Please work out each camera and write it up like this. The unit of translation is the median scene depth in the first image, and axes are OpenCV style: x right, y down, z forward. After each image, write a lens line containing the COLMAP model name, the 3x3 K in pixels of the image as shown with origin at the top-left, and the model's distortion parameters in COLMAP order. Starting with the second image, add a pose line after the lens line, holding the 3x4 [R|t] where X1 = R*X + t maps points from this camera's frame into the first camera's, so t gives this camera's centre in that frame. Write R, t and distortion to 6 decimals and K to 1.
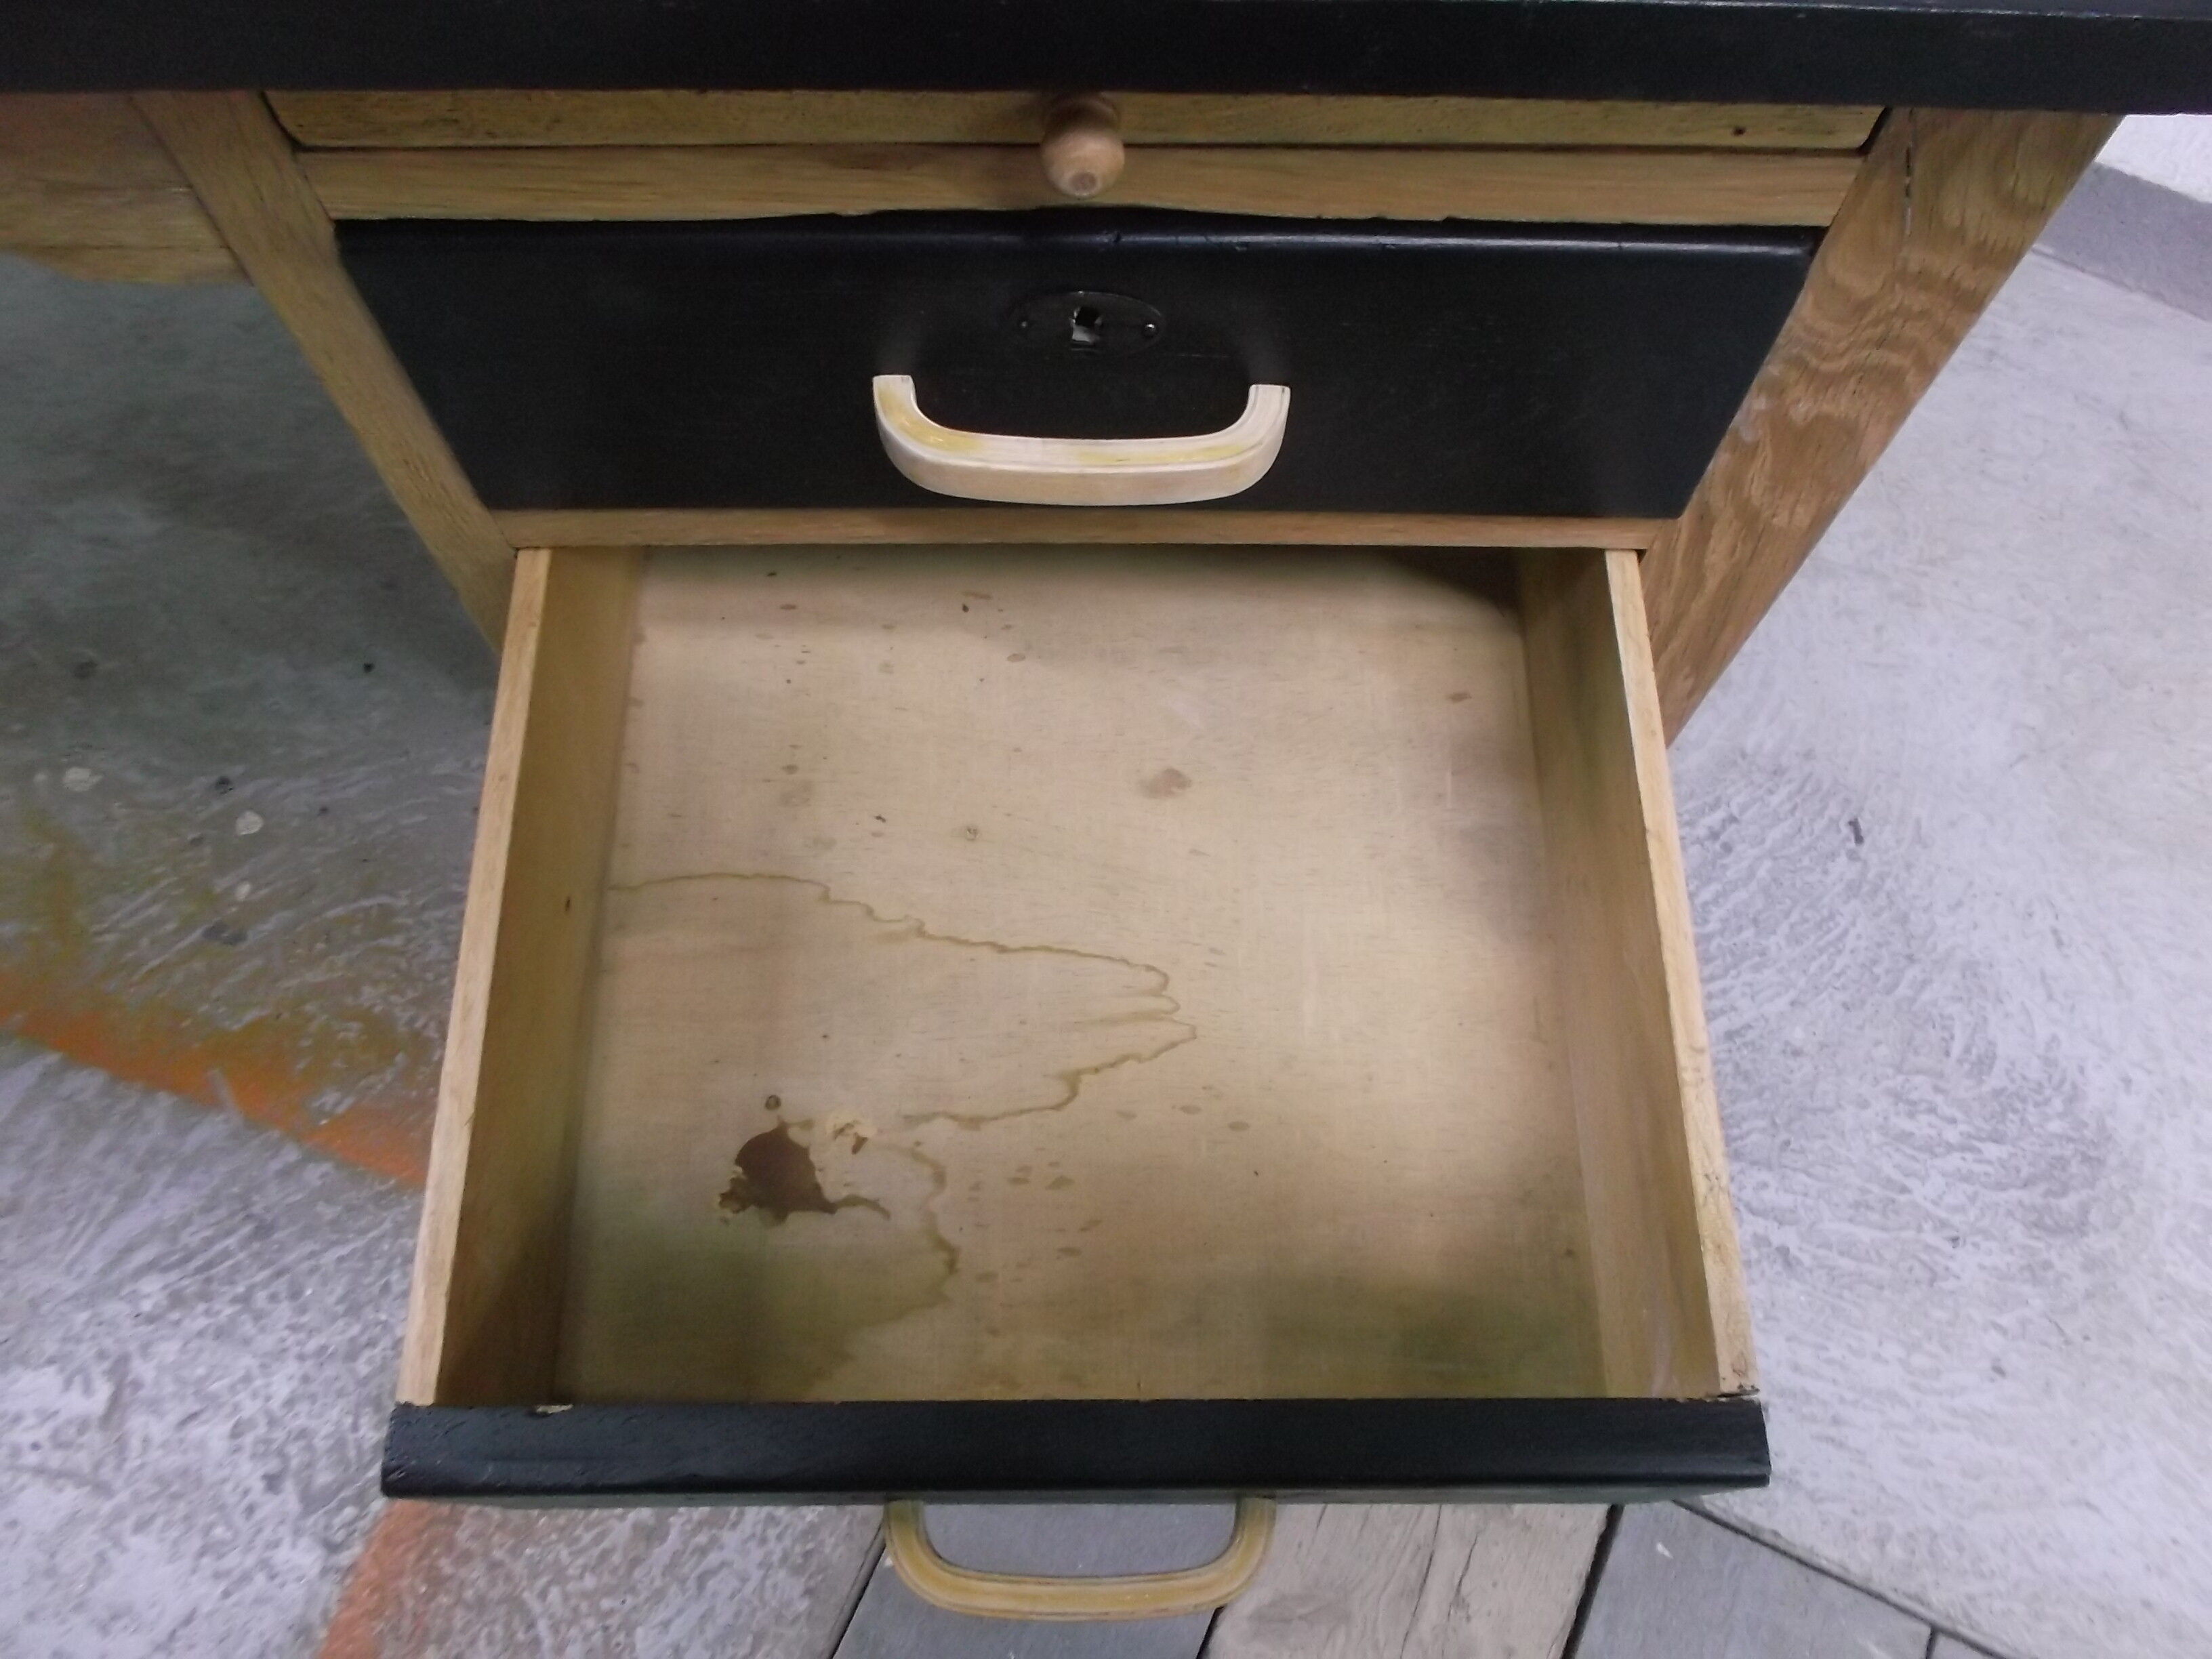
lens RADIAL K [[1759.7, 0, 1111.3], [0, 1759.7, 835.0], [0, 0, 1]] dist [-0.025126, 0.006149]
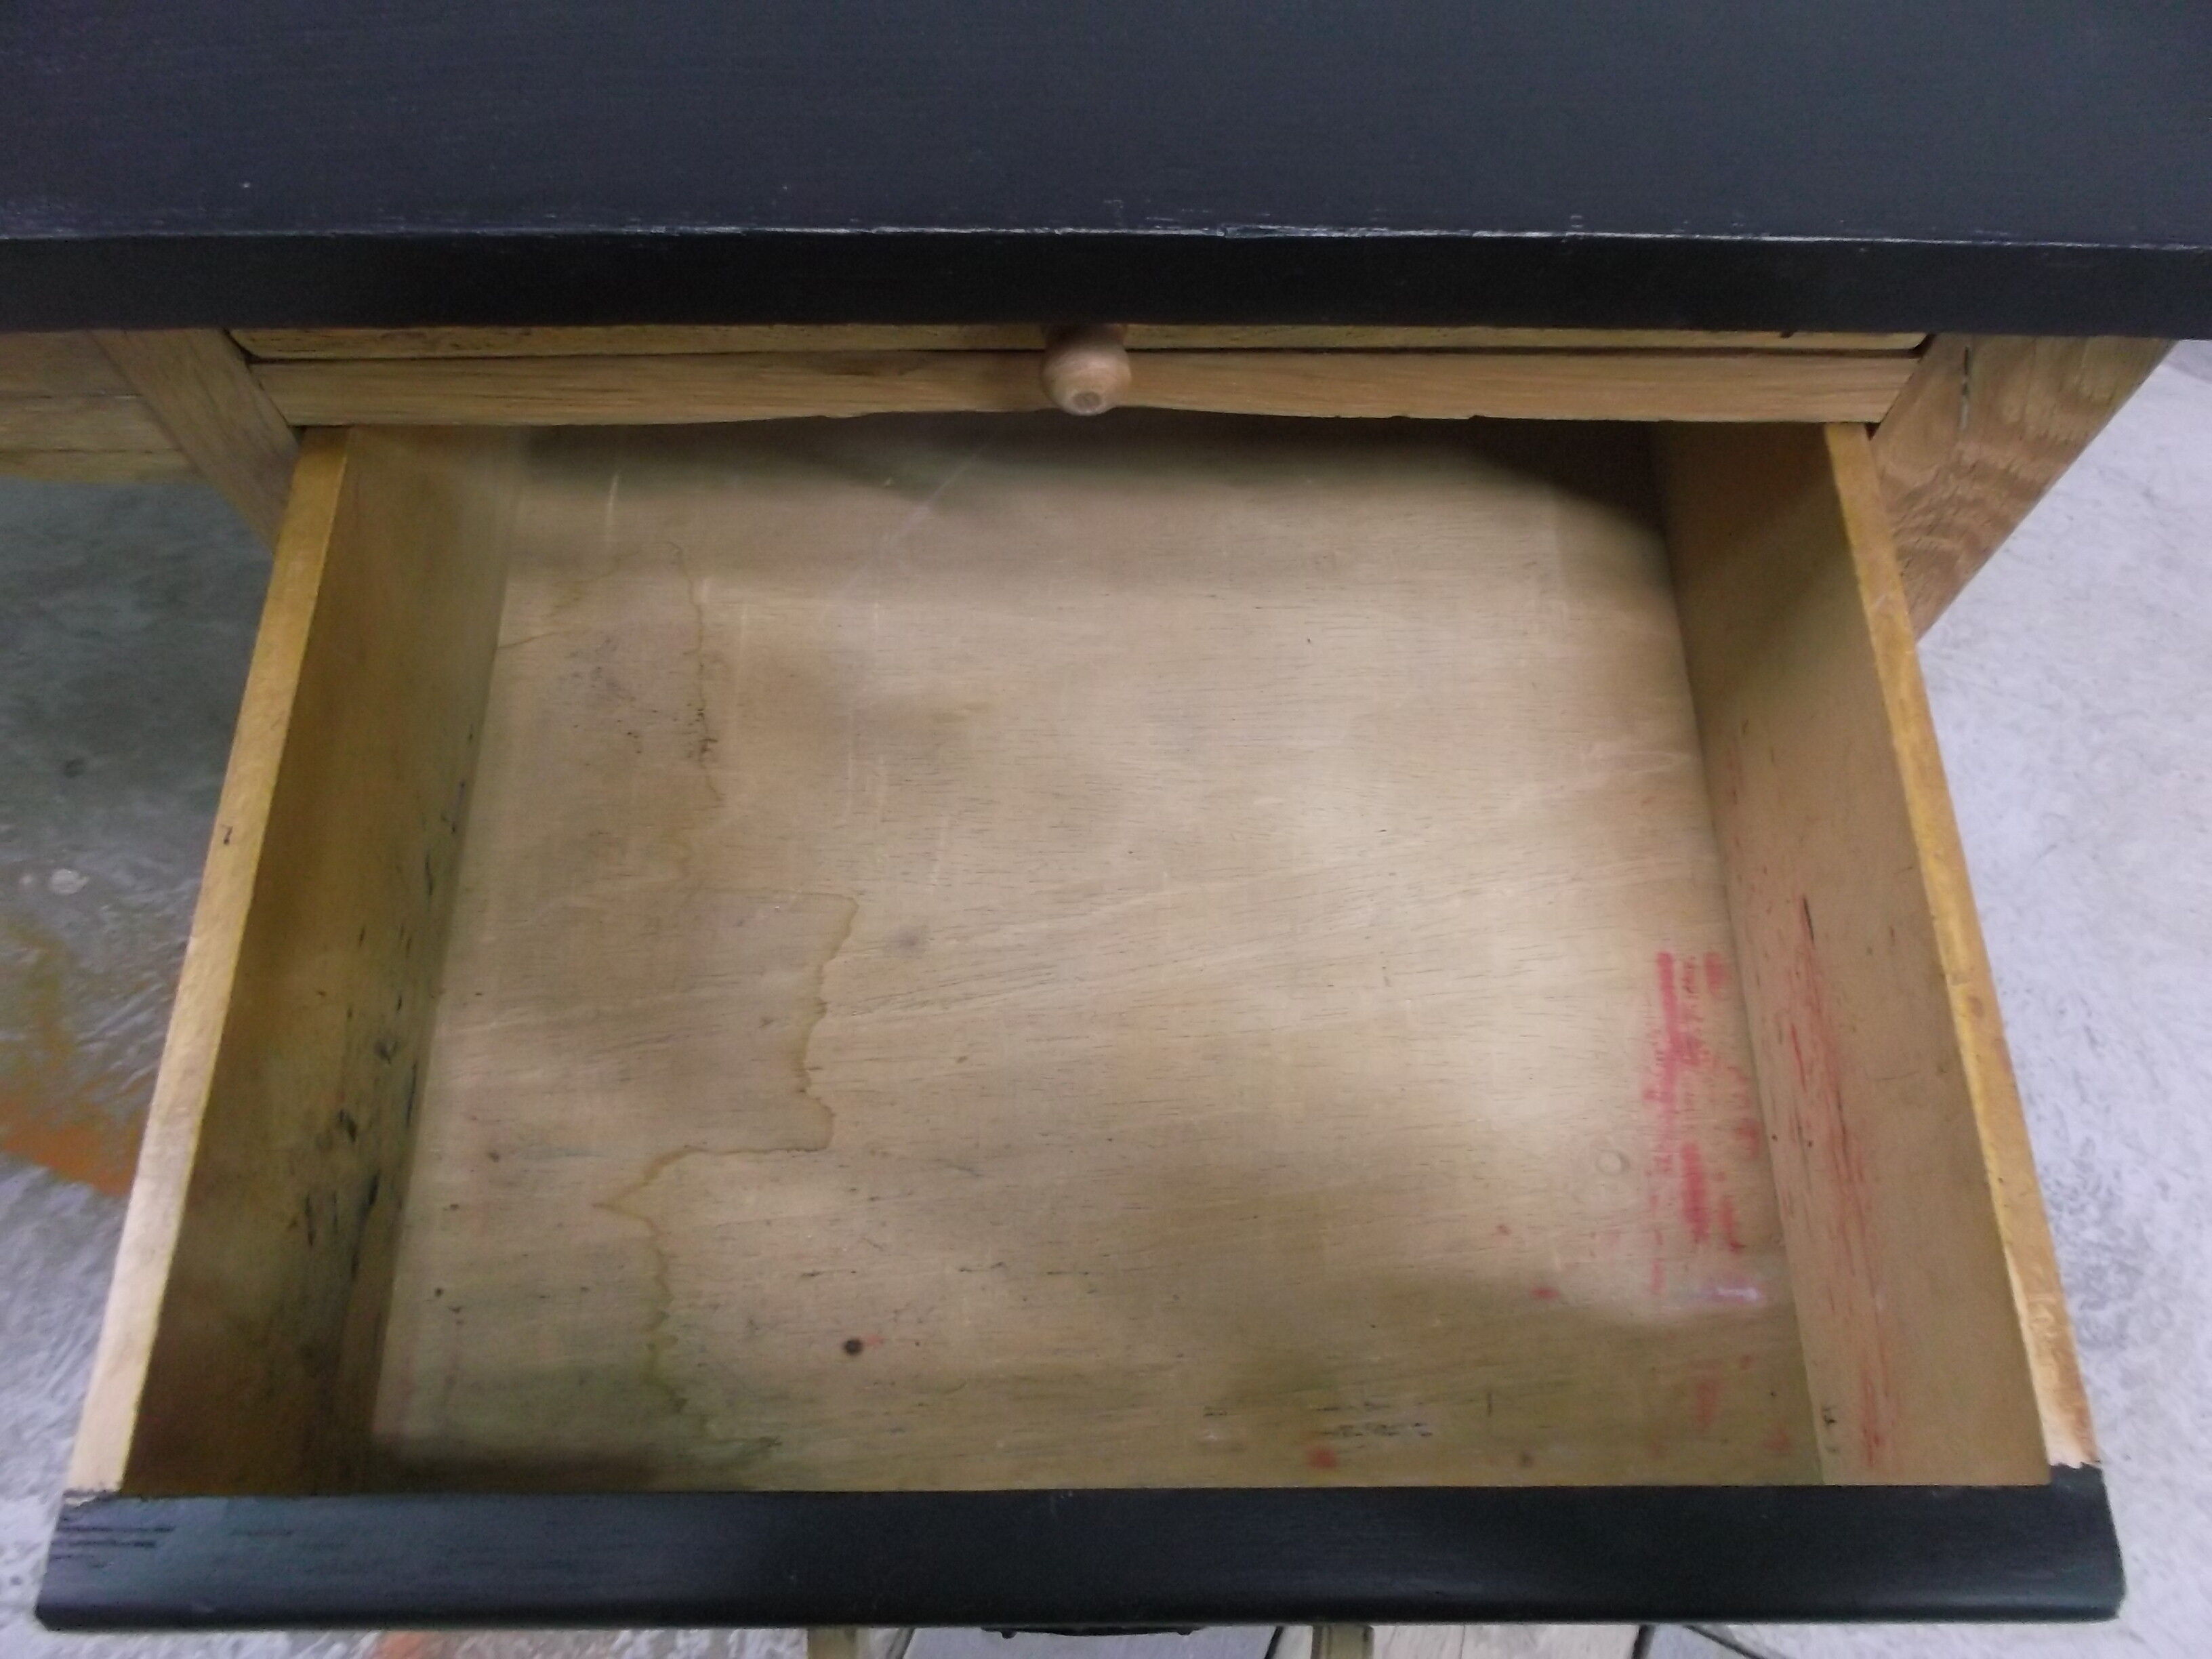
lens RADIAL K [[1759.7, 0, 1112.2], [0, 1759.7, 836.3], [0, 0, 1]] dist [-0.025126, 0.006149]
pose [[0.999984, -0.003663, -0.004342, 0.000308], [0.003605, 0.999907, -0.013167, -0.043556], [0.004389, 0.013151, 0.999904, 0.022755]]
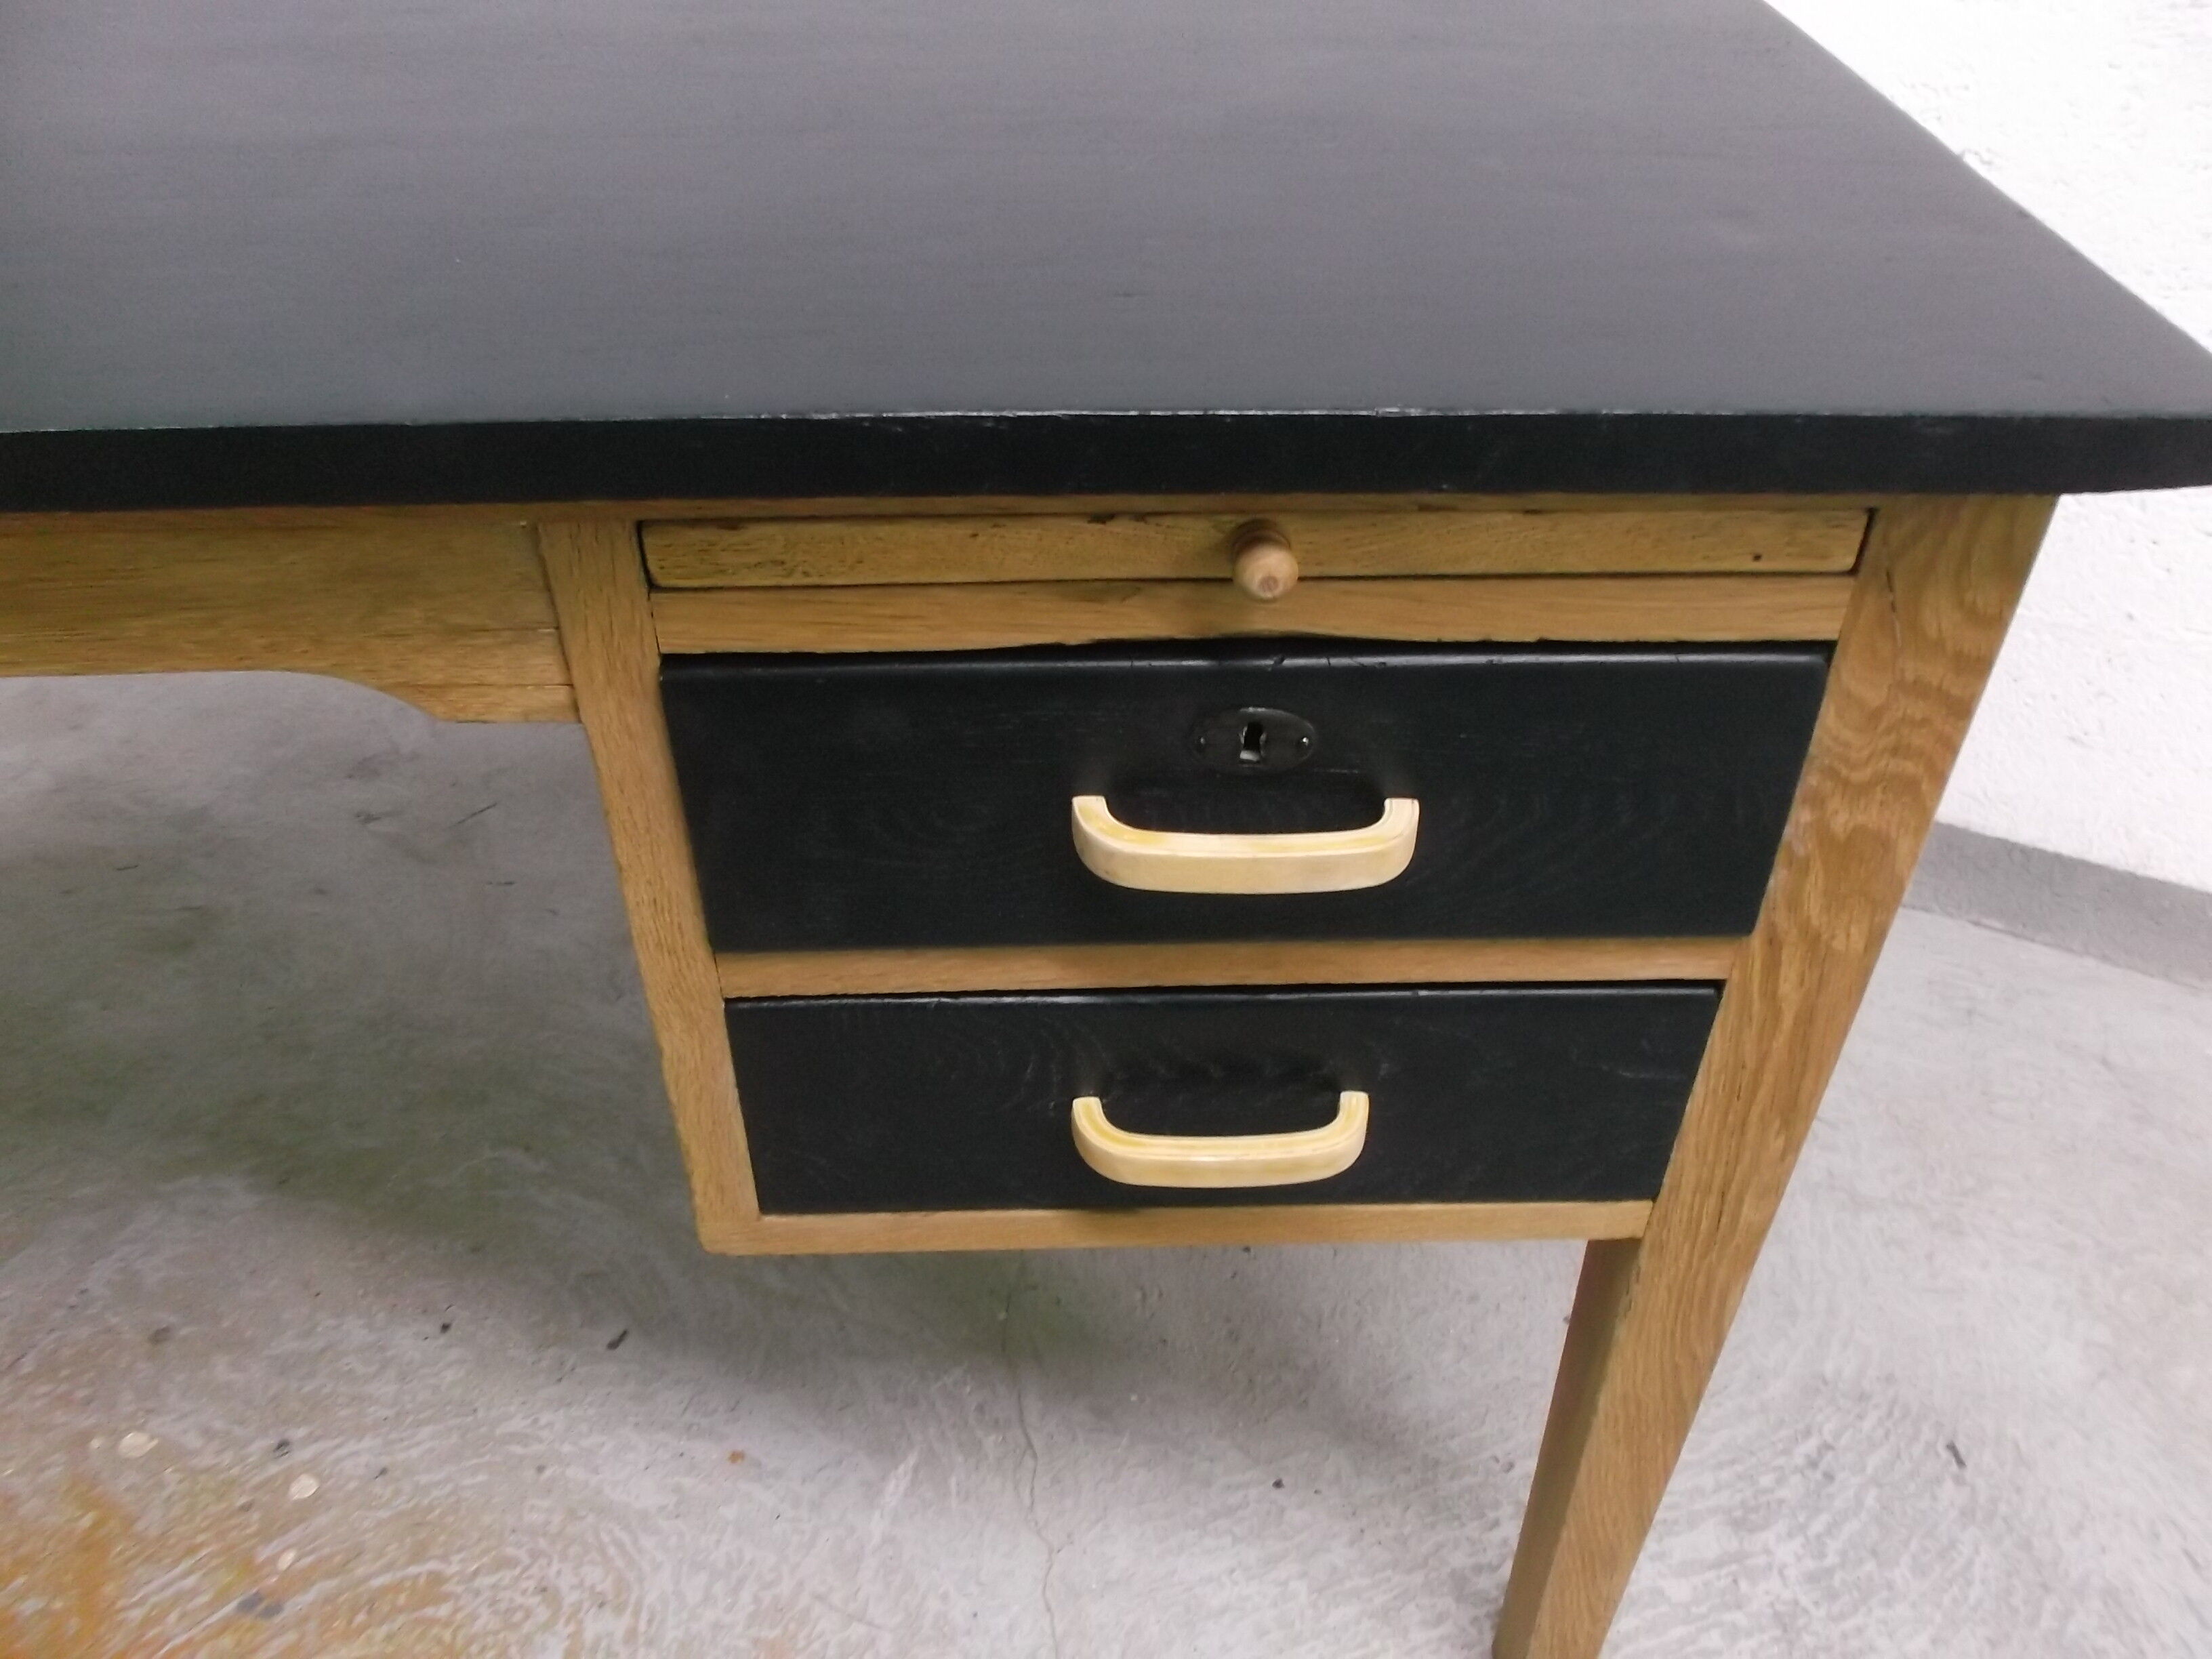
lens RADIAL K [[1759.7, 0, 1121.2], [0, 1759.7, 816.0], [0, 0, 1]] dist [-0.025126, 0.006149]
pose [[0.999495, -0.025627, 0.018796, -0.052289], [0.031429, 0.884843, -0.464829, 0.129740], [-0.004719, 0.465185, 0.885201, -0.025500]]
